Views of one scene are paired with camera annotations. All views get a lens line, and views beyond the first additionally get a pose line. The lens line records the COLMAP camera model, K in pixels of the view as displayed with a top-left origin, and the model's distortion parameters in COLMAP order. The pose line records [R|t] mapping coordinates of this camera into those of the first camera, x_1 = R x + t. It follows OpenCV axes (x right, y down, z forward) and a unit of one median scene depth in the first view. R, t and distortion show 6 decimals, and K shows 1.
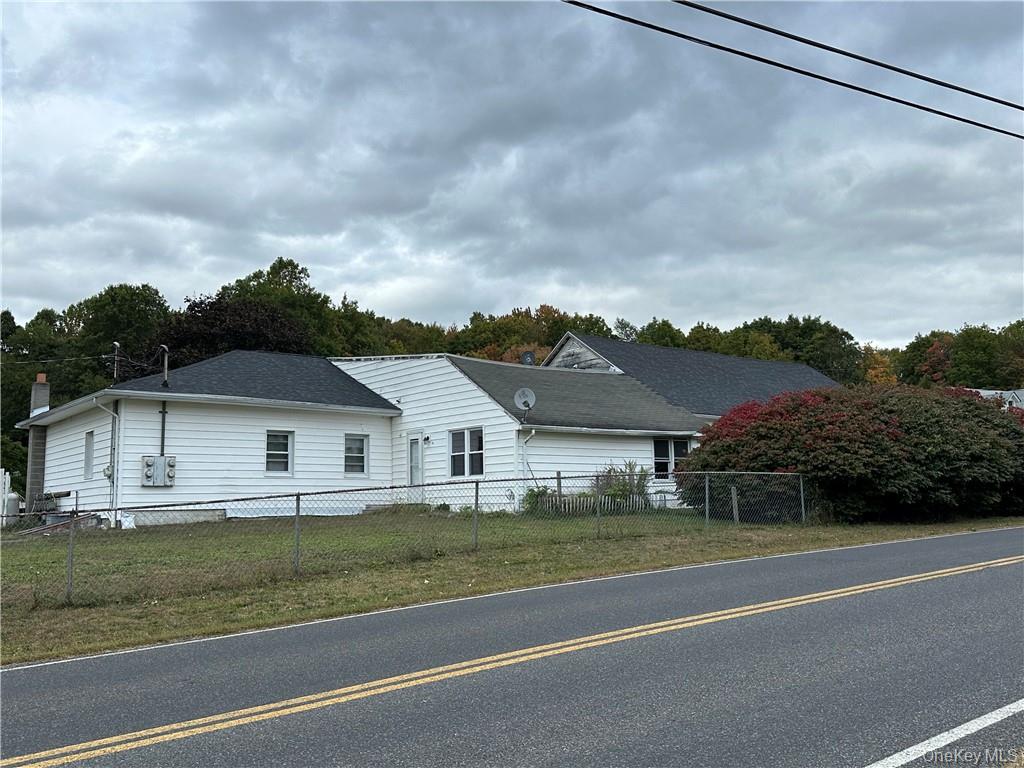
lens RADIAL K [[956.6, 0, 512.2], [0, 956.6, 387.0], [0, 0, 1]] dist [0.047751, 0.000000]
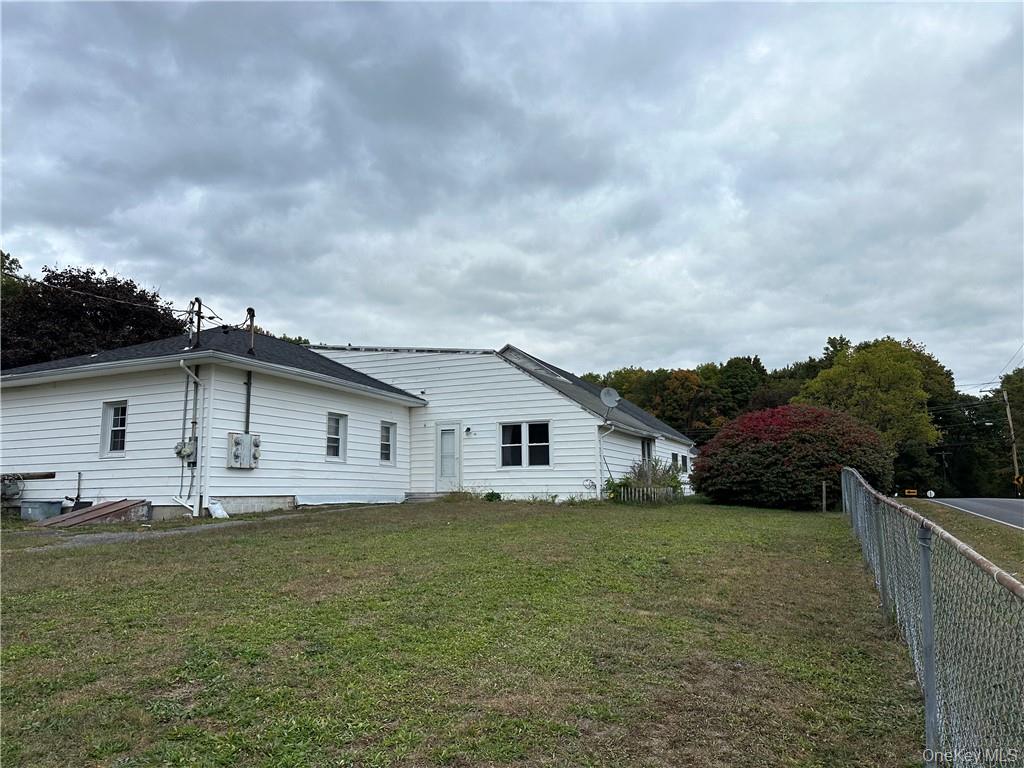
lens RADIAL K [[715.2, 0, 519.9], [0, 715.2, 422.0], [0, 0, 1]] dist [0.006597, -0.005288]
pose [[0.872755, 0.055184, 0.485029, -0.410538], [-0.064611, 0.997907, 0.002725, 0.038683], [-0.483864, -0.033716, 0.874494, 0.284389]]
